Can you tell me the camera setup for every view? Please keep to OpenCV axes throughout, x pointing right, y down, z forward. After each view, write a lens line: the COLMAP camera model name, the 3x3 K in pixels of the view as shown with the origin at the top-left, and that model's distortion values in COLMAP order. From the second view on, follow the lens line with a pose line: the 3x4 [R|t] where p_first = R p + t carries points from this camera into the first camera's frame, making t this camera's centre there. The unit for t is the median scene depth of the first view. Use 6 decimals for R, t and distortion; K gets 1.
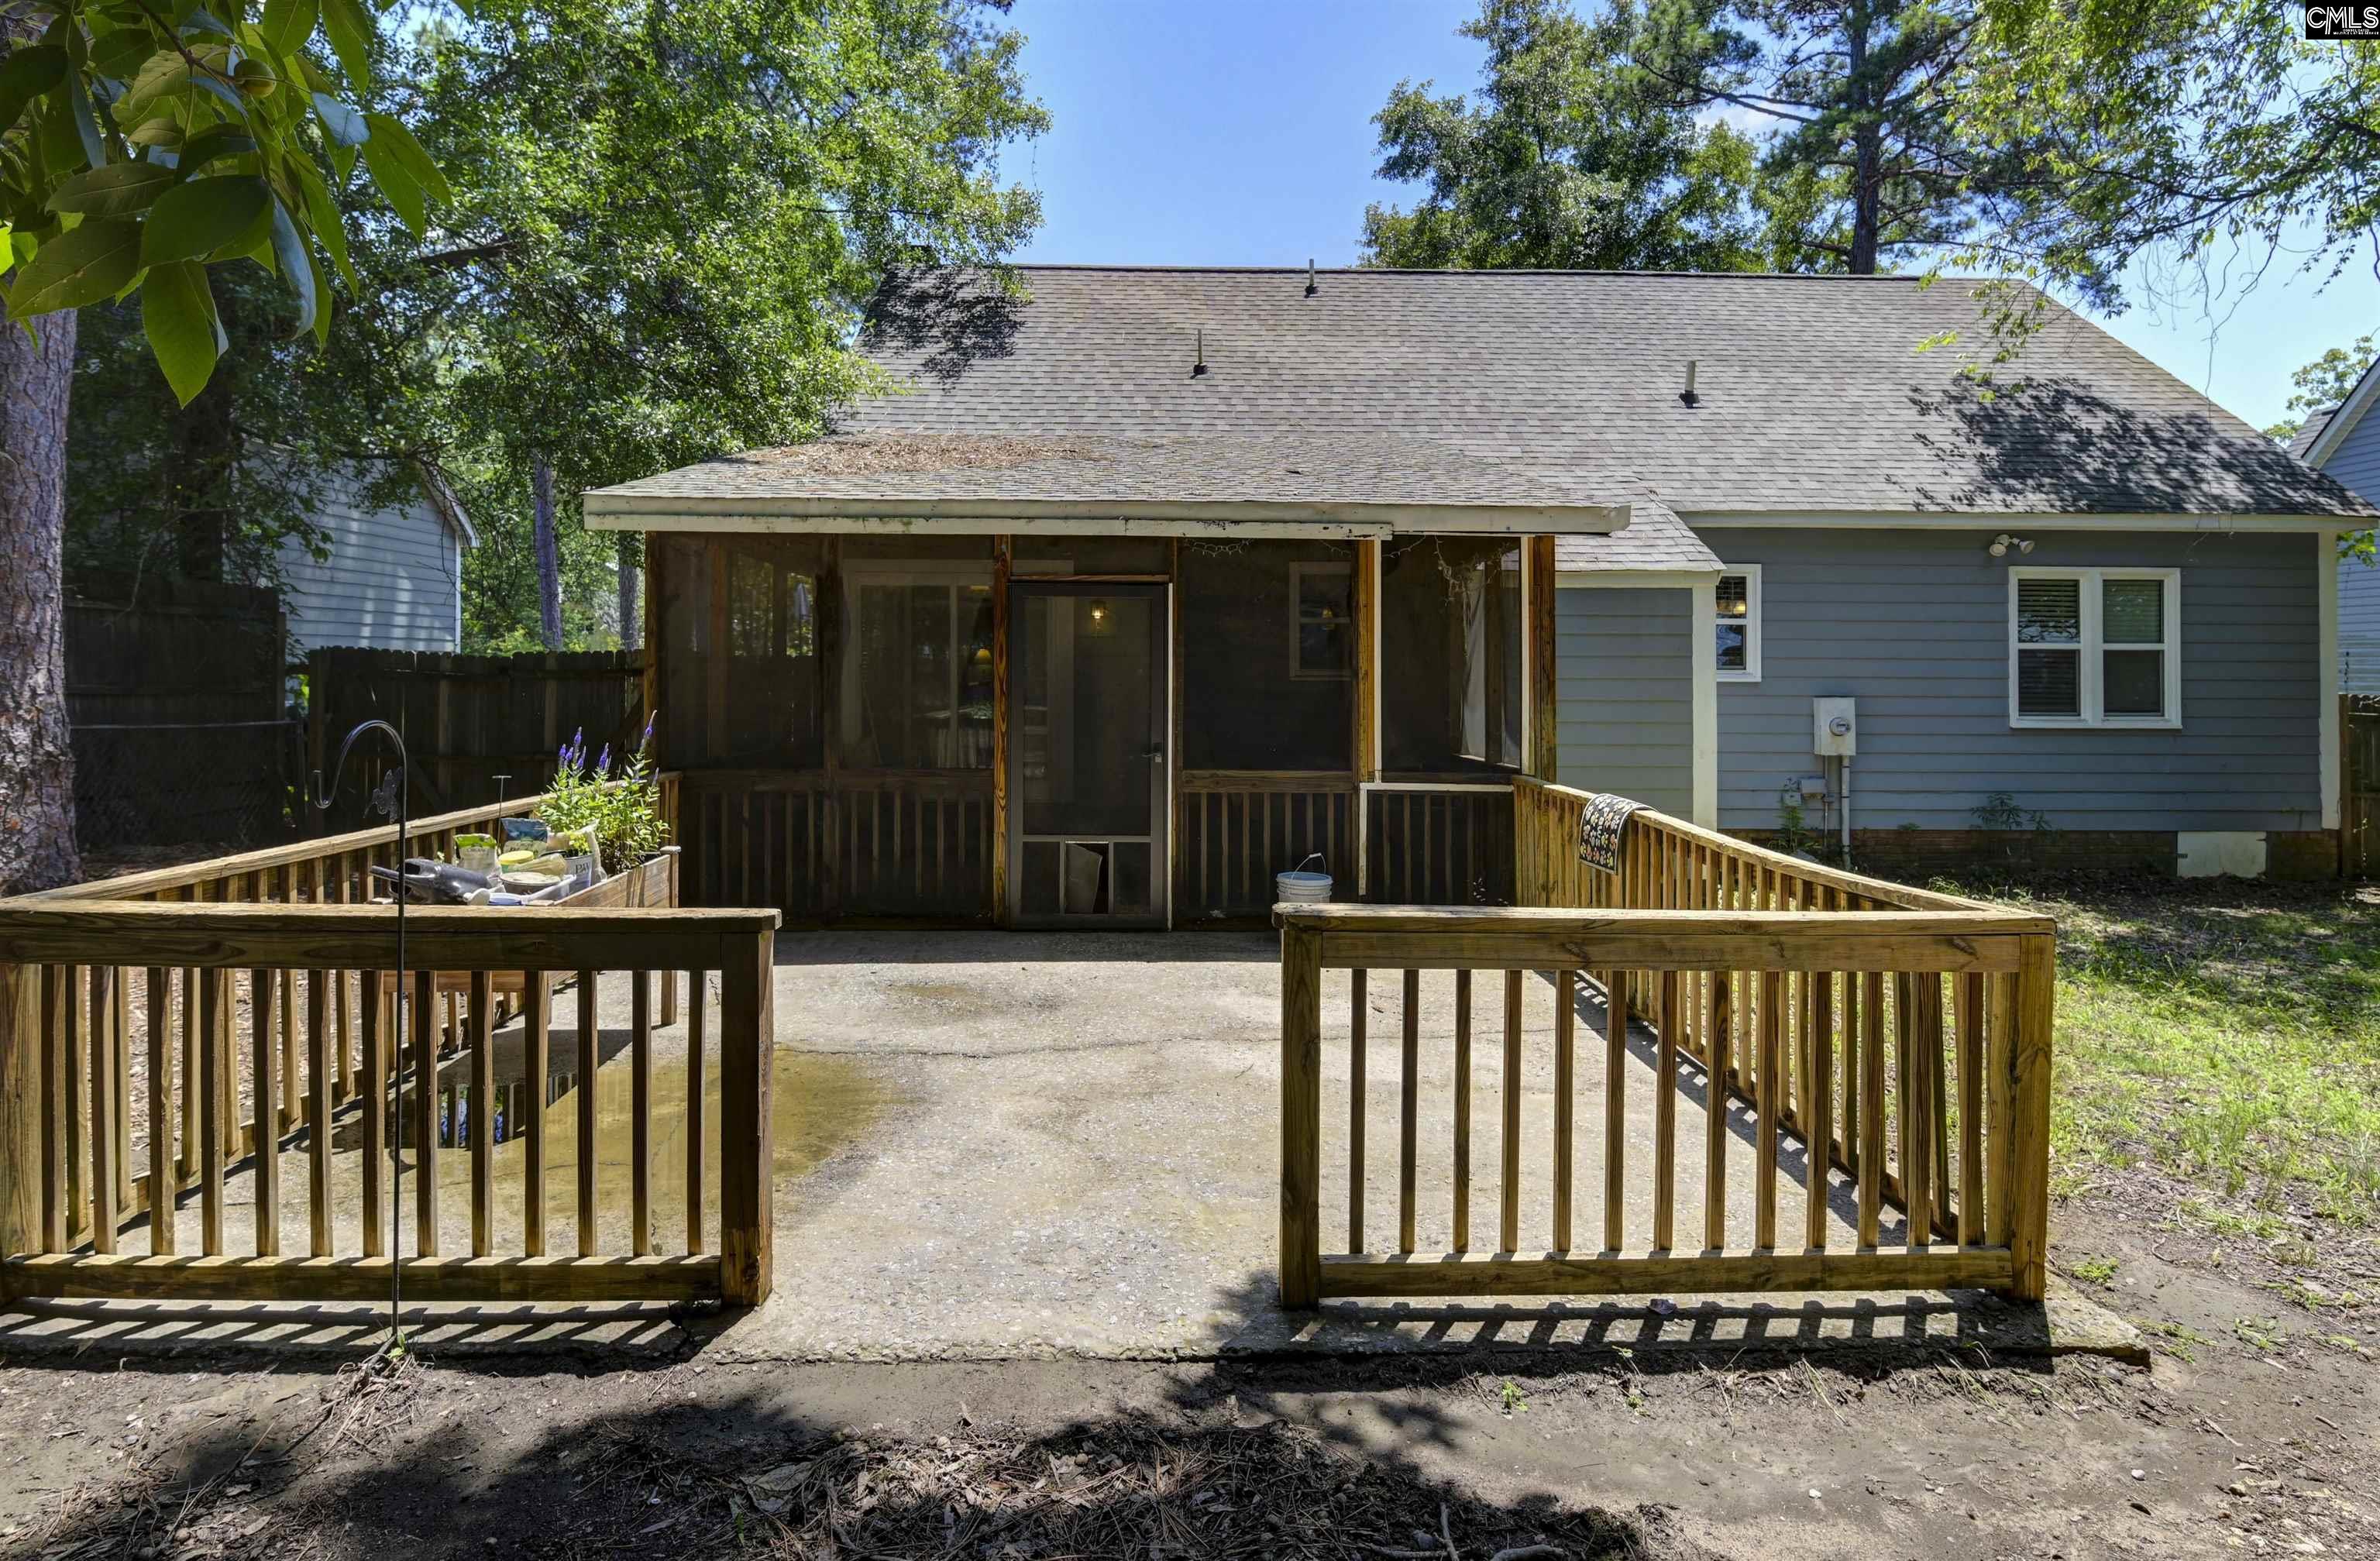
lens RADIAL K [[1194.8, 0, 1134.8], [0, 1194.8, 655.8], [0, 0, 1]] dist [-0.003653, -0.004395]
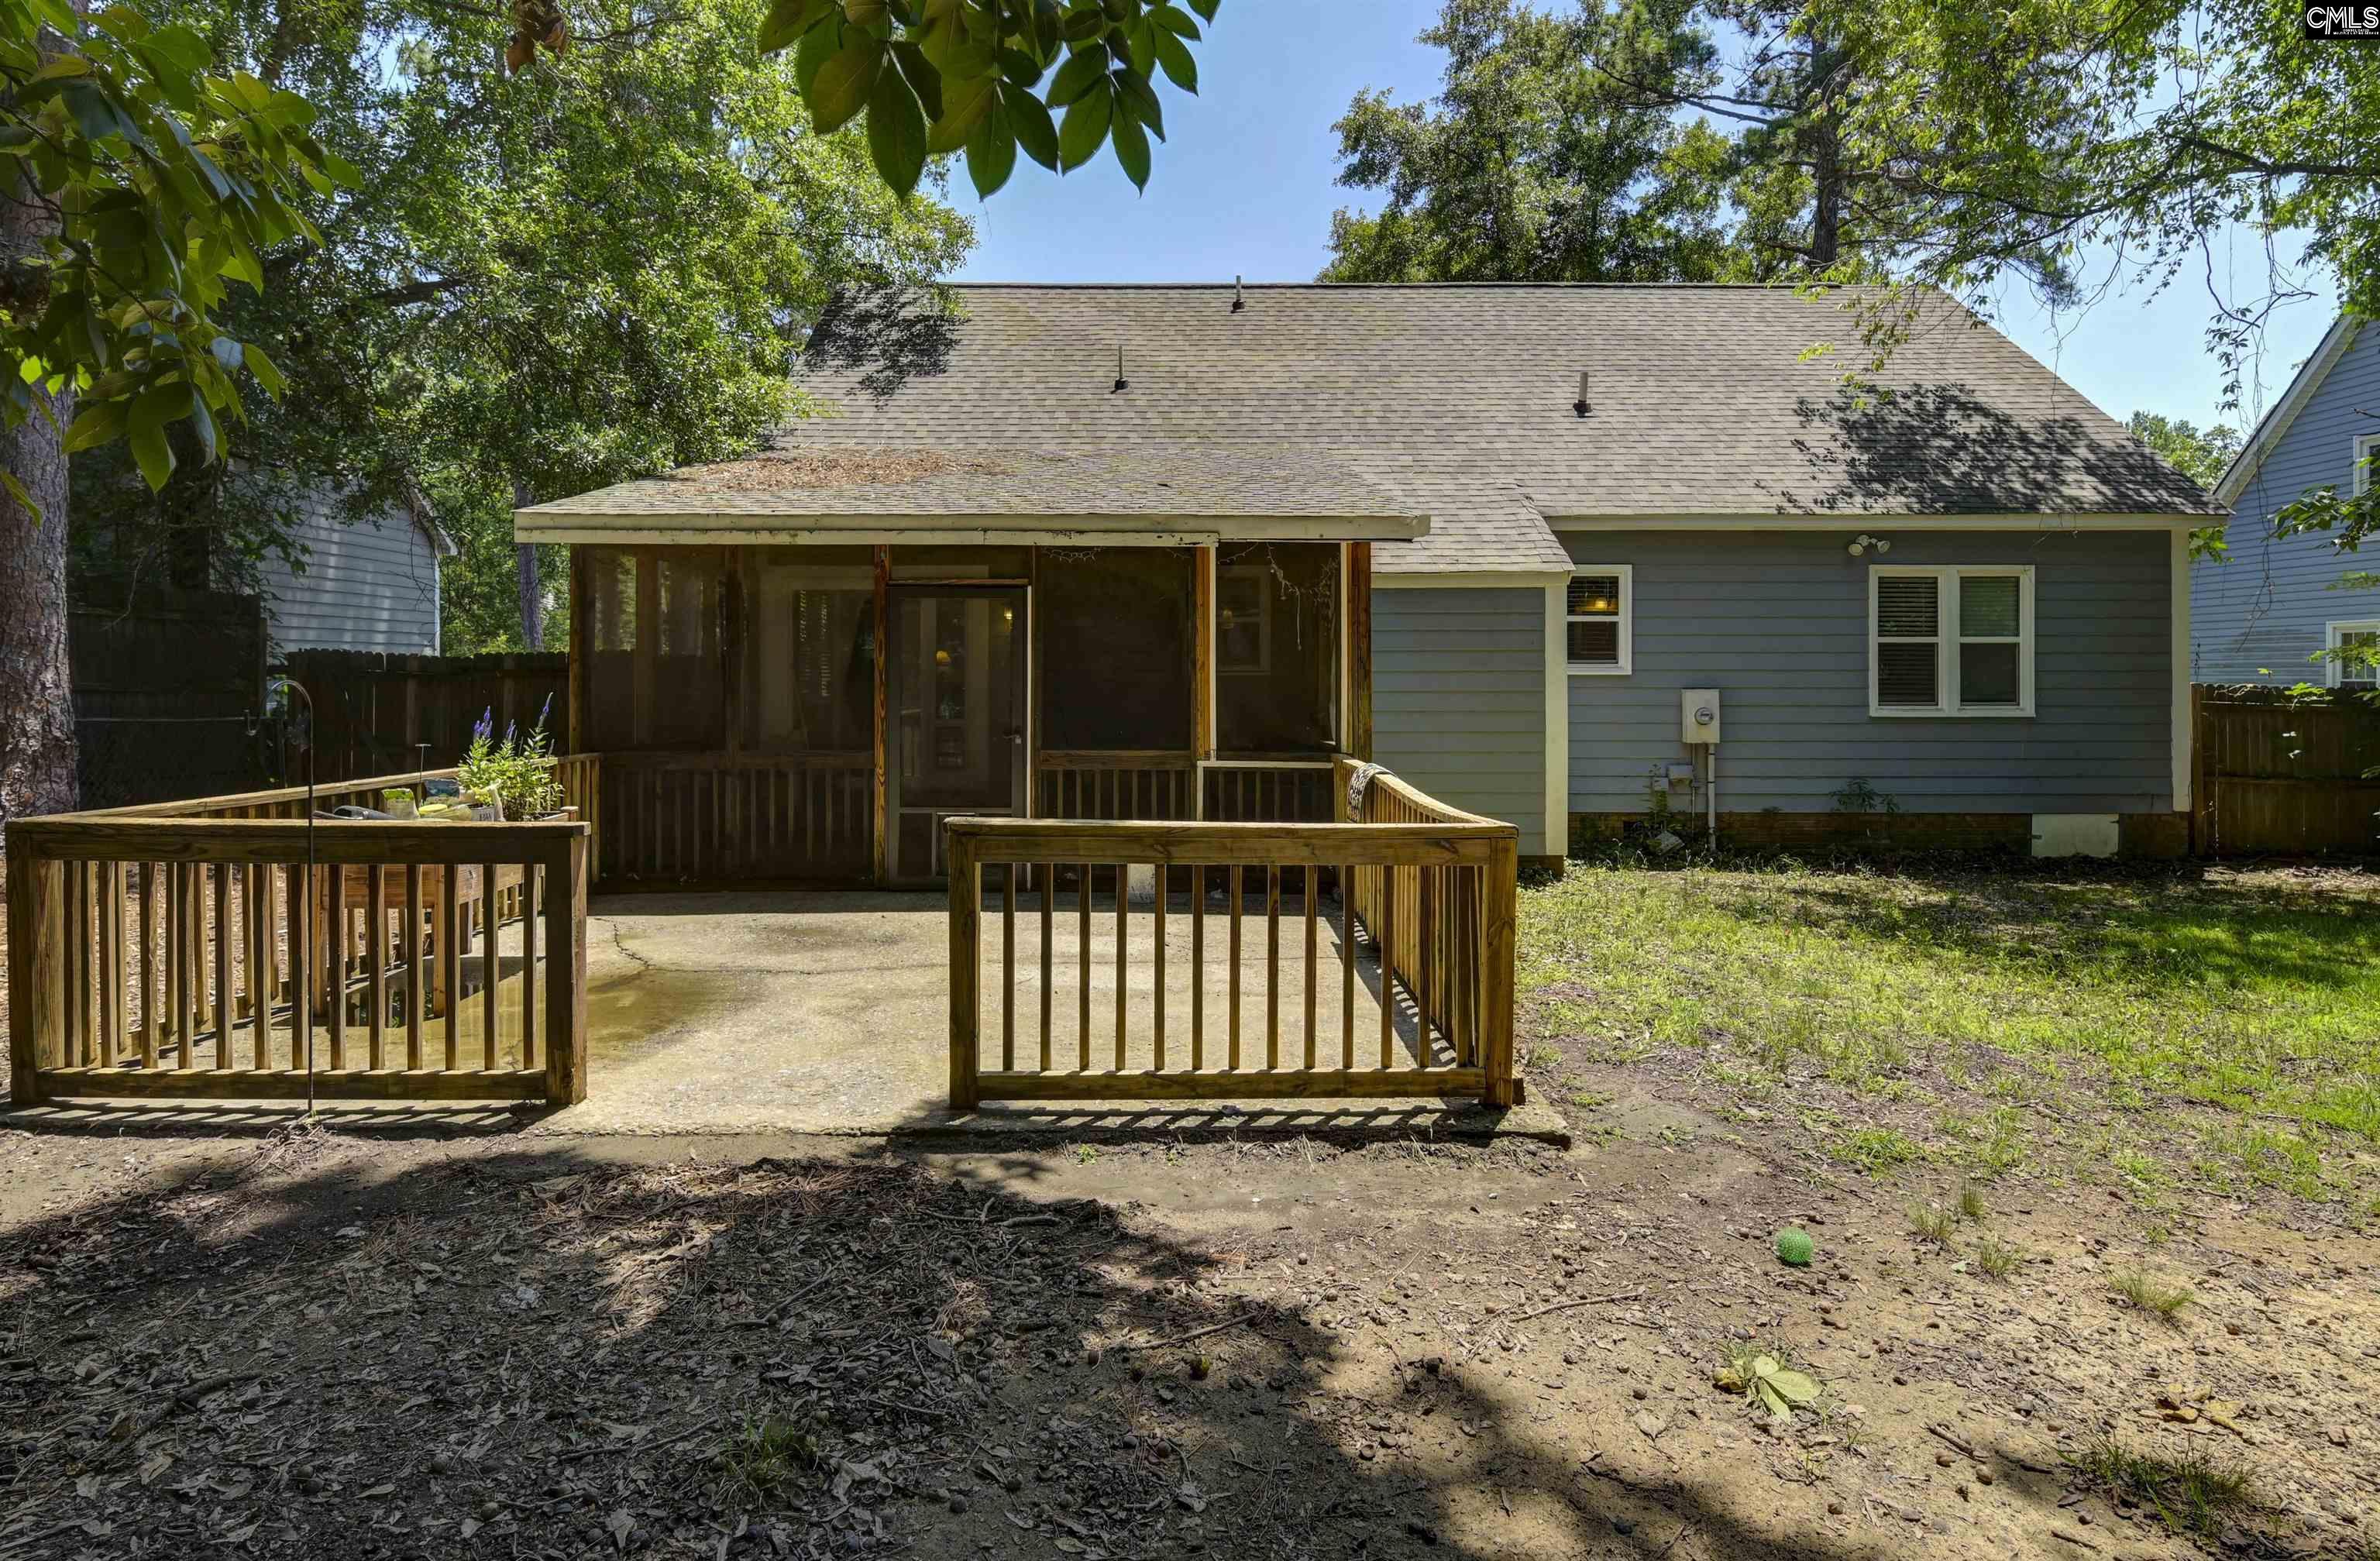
lens RADIAL K [[1237.2, 0, 1132.6], [0, 1237.2, 664.3], [0, 0, 1]] dist [-0.000643, -0.002952]
pose [[0.999832, -0.005514, -0.017476, 0.112656], [0.005538, 0.999984, 0.001323, 0.009775], [0.017468, -0.001420, 0.999846, -0.133490]]
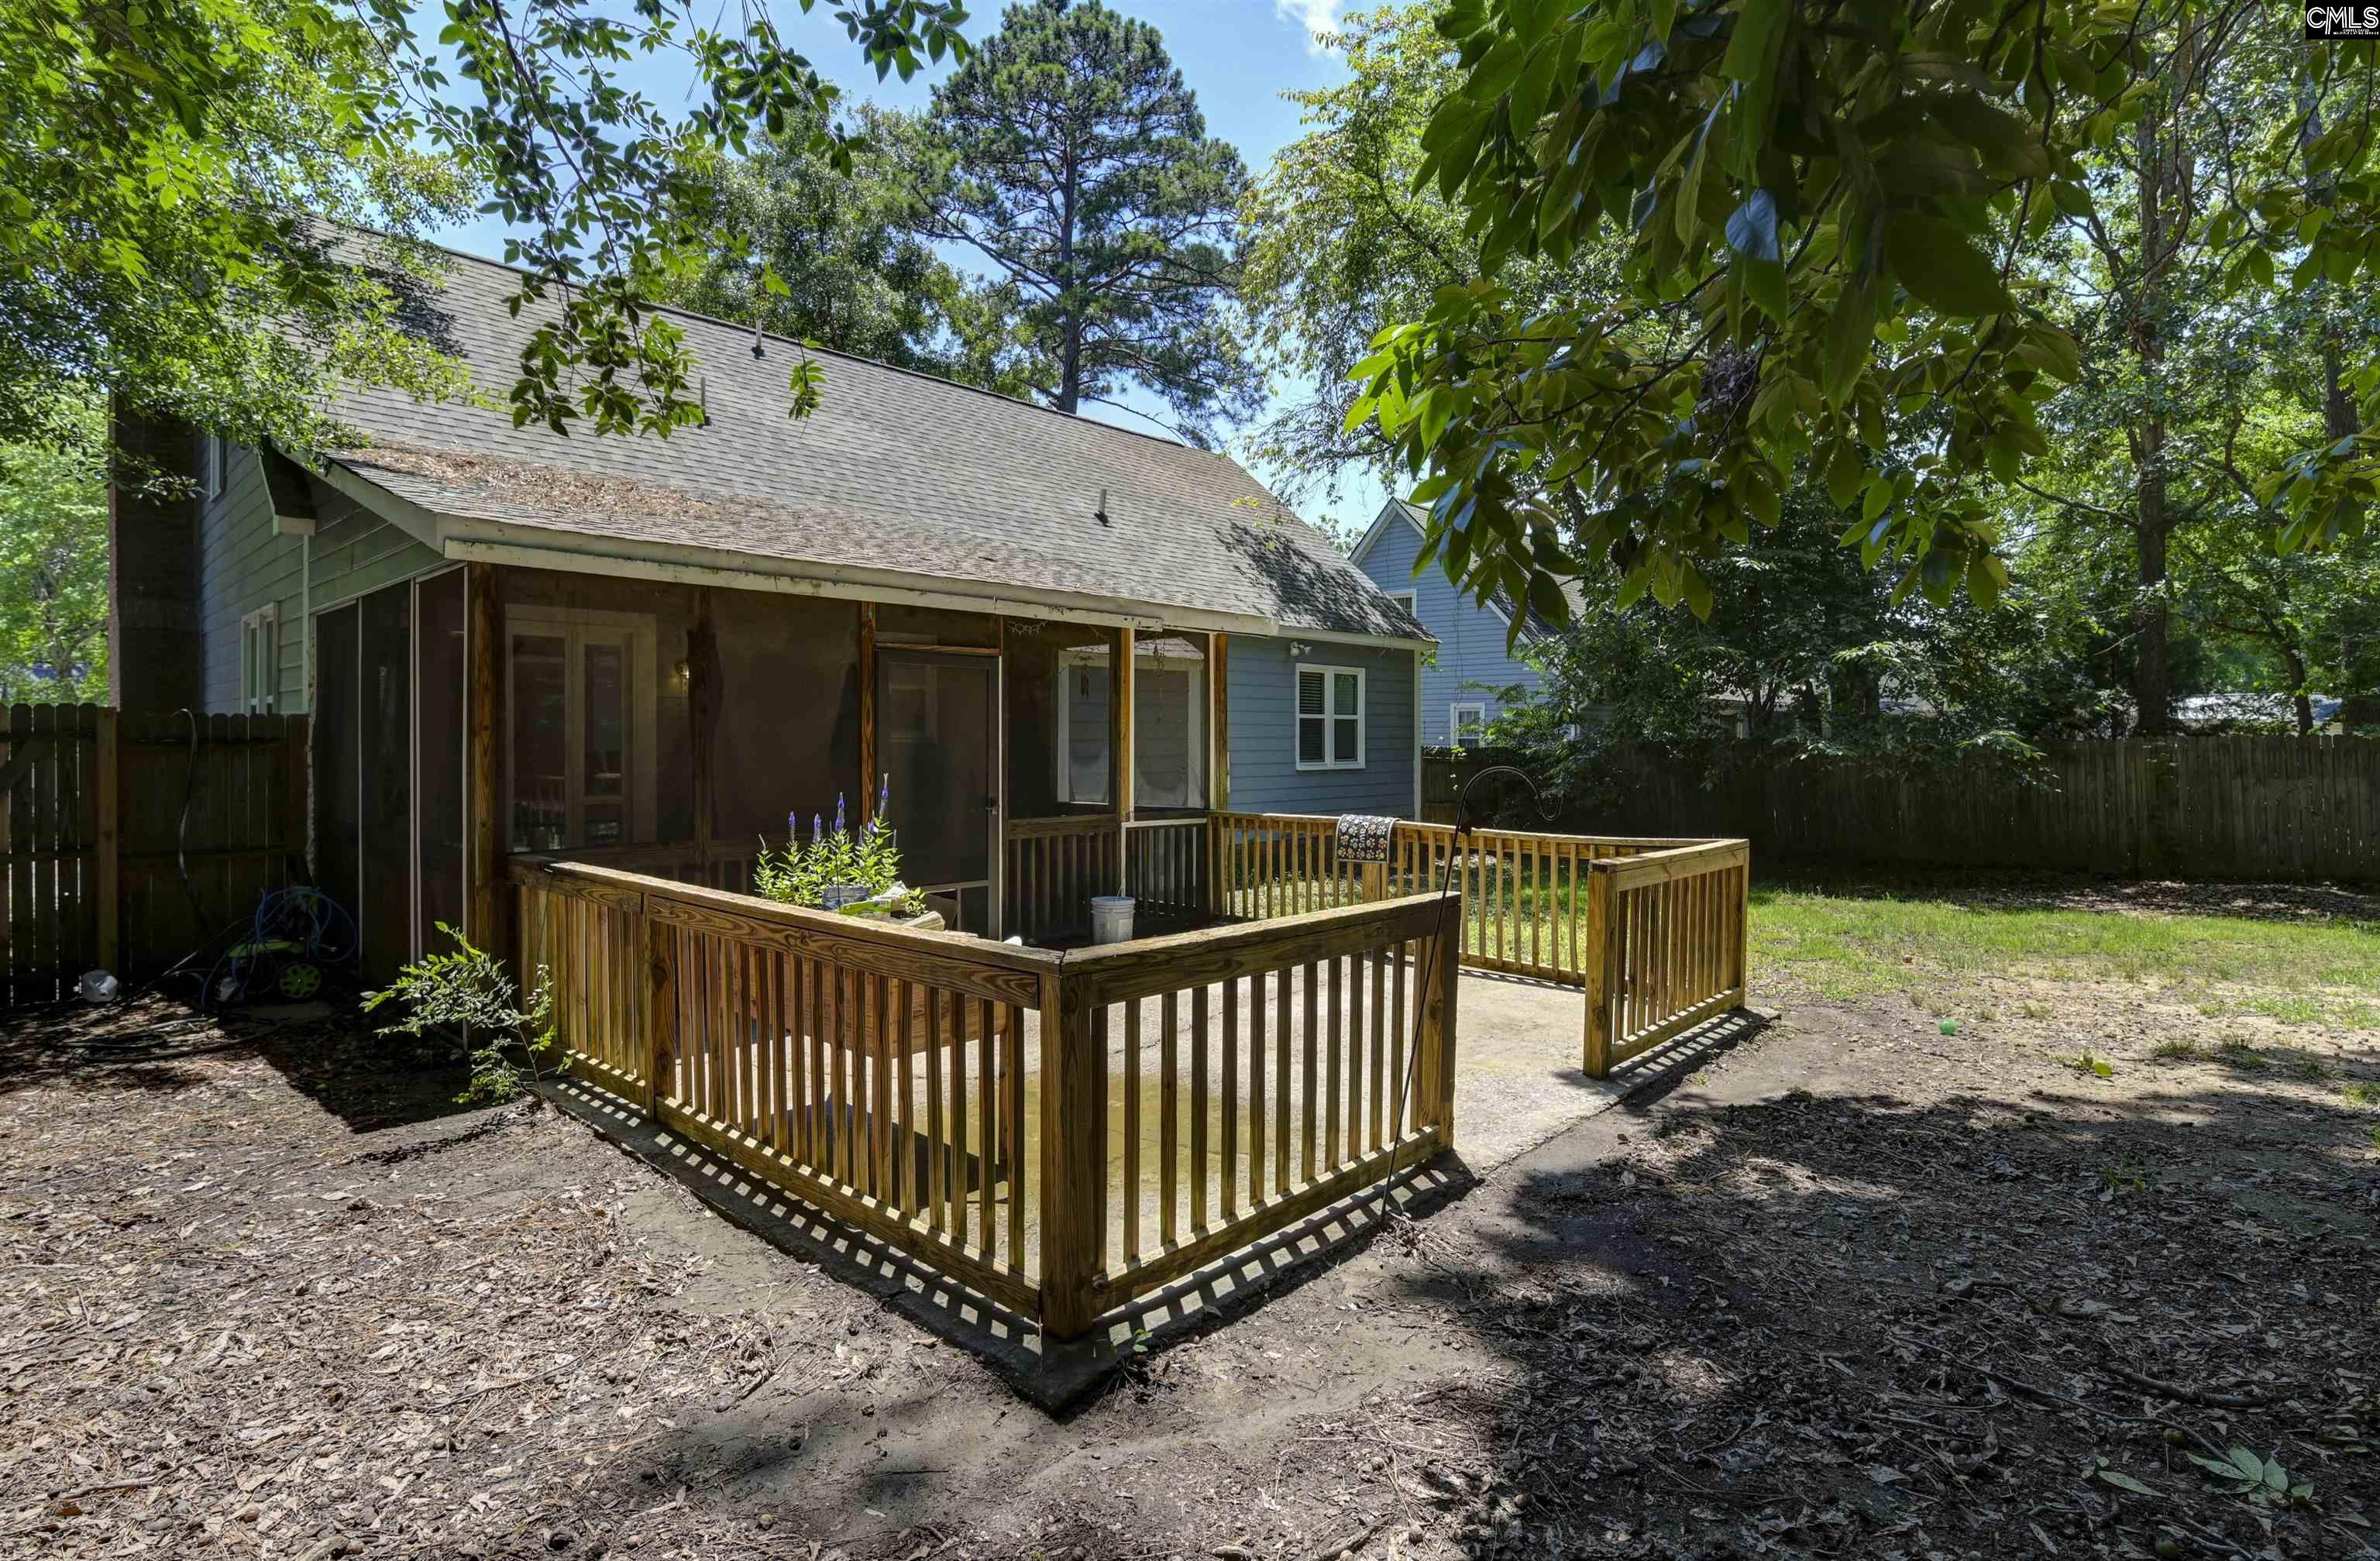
lens RADIAL K [[1194.8, 0, 1218.3], [0, 1194.8, 736.2], [0, 0, 1]] dist [-0.003653, -0.004395]
pose [[0.682574, -0.004675, 0.730801, -0.498496], [-0.004709, 0.999931, 0.010796, 0.001509], [-0.730801, -0.010810, 0.682505, 0.056746]]
